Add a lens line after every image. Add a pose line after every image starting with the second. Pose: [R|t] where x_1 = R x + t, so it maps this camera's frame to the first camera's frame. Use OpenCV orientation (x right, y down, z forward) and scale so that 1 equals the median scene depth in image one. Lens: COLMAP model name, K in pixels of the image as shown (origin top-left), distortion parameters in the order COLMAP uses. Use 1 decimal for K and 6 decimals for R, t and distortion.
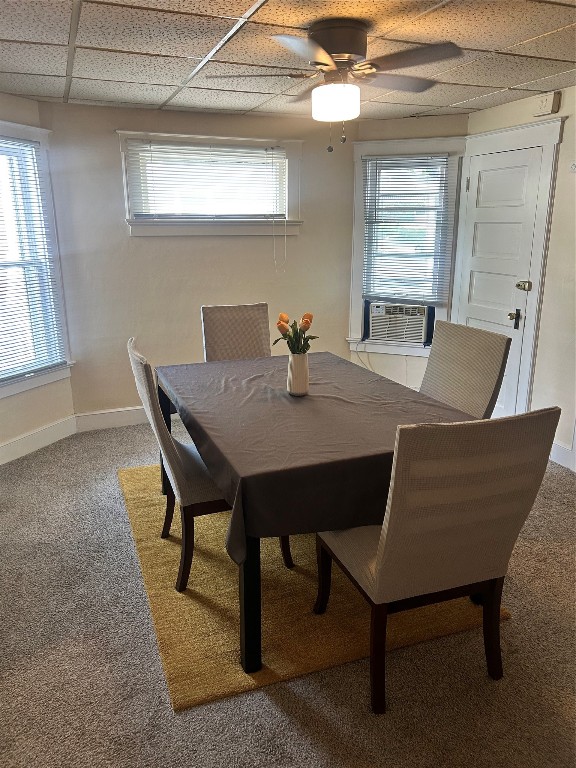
lens RADIAL K [[576.6, 0, 286.7], [0, 576.6, 385.1], [0, 0, 1]] dist [0.027939, -0.032440]
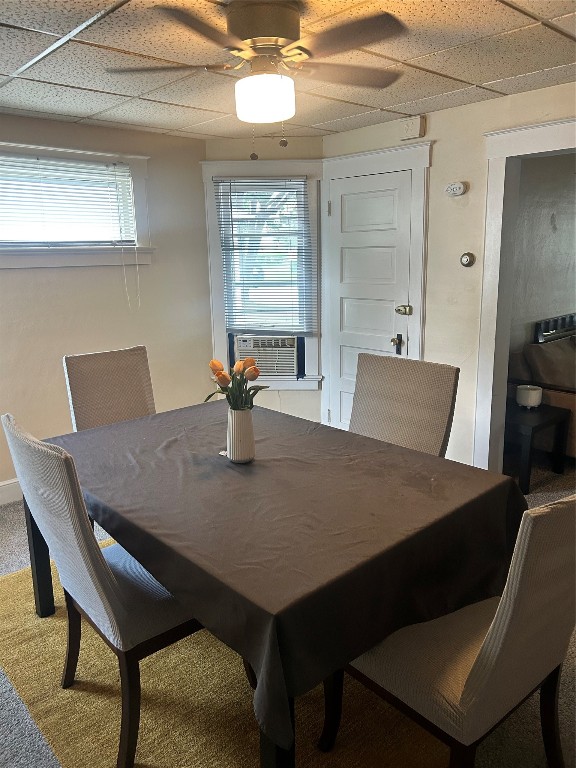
lens RADIAL K [[576.6, 0, 291.7], [0, 576.6, 389.2], [0, 0, 1]] dist [0.027939, -0.032440]
pose [[0.934005, -0.095753, 0.344189, -0.119647], [0.110719, 0.993561, -0.024043, -0.036999], [-0.339671, 0.060564, 0.938592, 0.157063]]
